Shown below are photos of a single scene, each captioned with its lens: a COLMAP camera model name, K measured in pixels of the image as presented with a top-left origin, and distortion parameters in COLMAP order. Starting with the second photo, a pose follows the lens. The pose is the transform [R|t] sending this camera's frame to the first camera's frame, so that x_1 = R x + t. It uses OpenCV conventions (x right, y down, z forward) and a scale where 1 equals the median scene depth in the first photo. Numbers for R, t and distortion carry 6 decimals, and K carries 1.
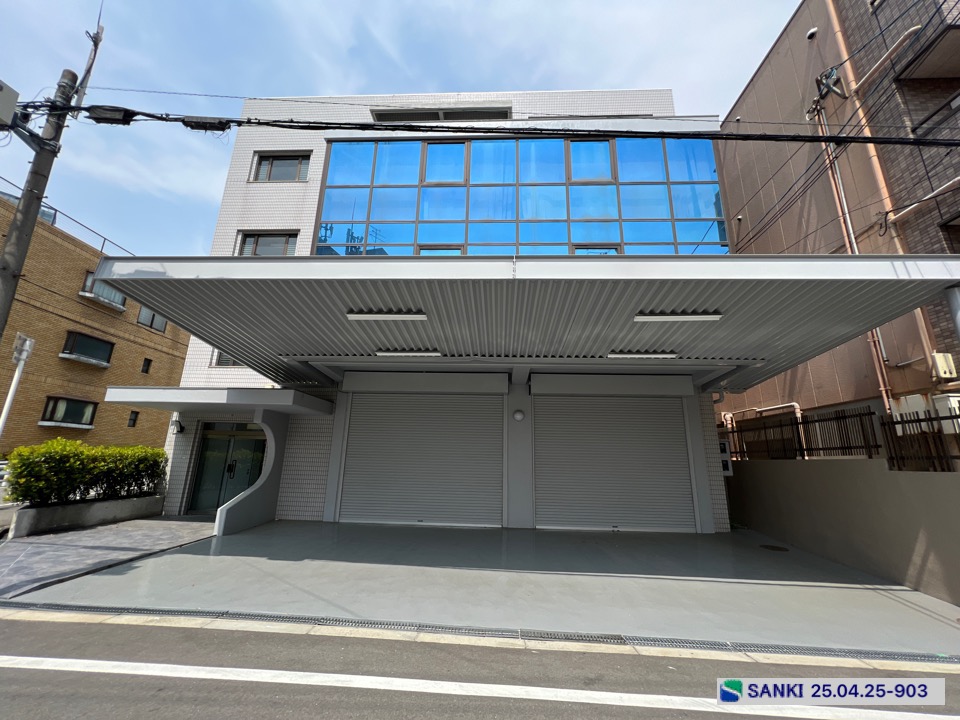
lens RADIAL K [[386.3, 0, 481.3], [0, 386.3, 361.8], [0, 0, 1]] dist [-0.002394, 0.000400]
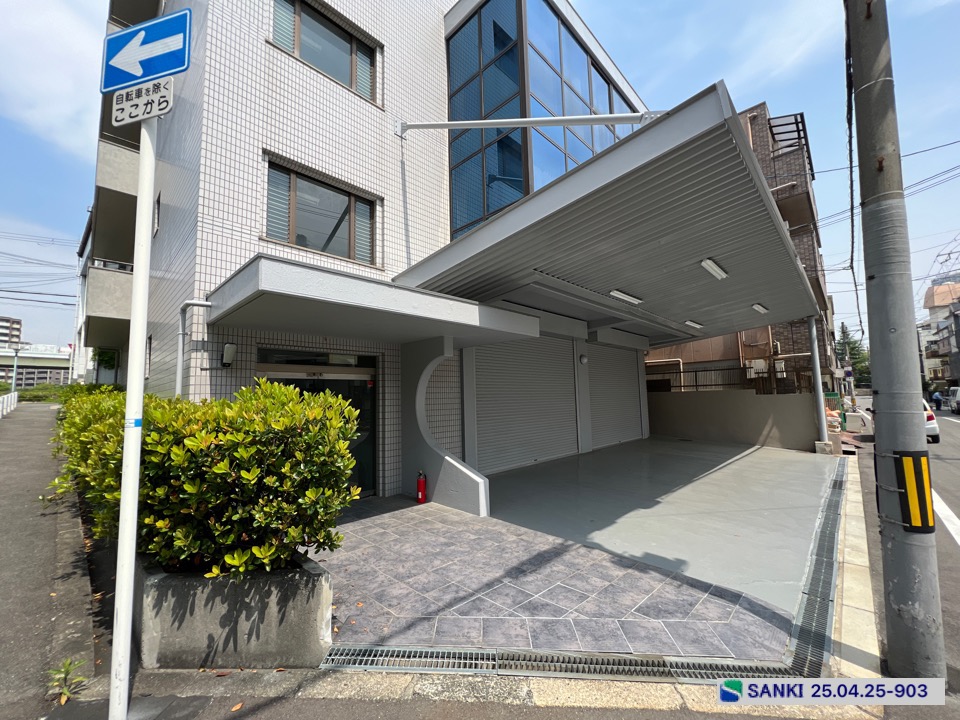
lens RADIAL K [[386.3, 0, 480.9], [0, 386.3, 361.6], [0, 0, 1]] dist [-0.002394, 0.000400]
pose [[0.660175, 0.034046, 0.750340, -1.023325], [-0.151453, 0.984487, 0.088582, 0.095825], [-0.735684, -0.172121, 0.655090, 0.501997]]
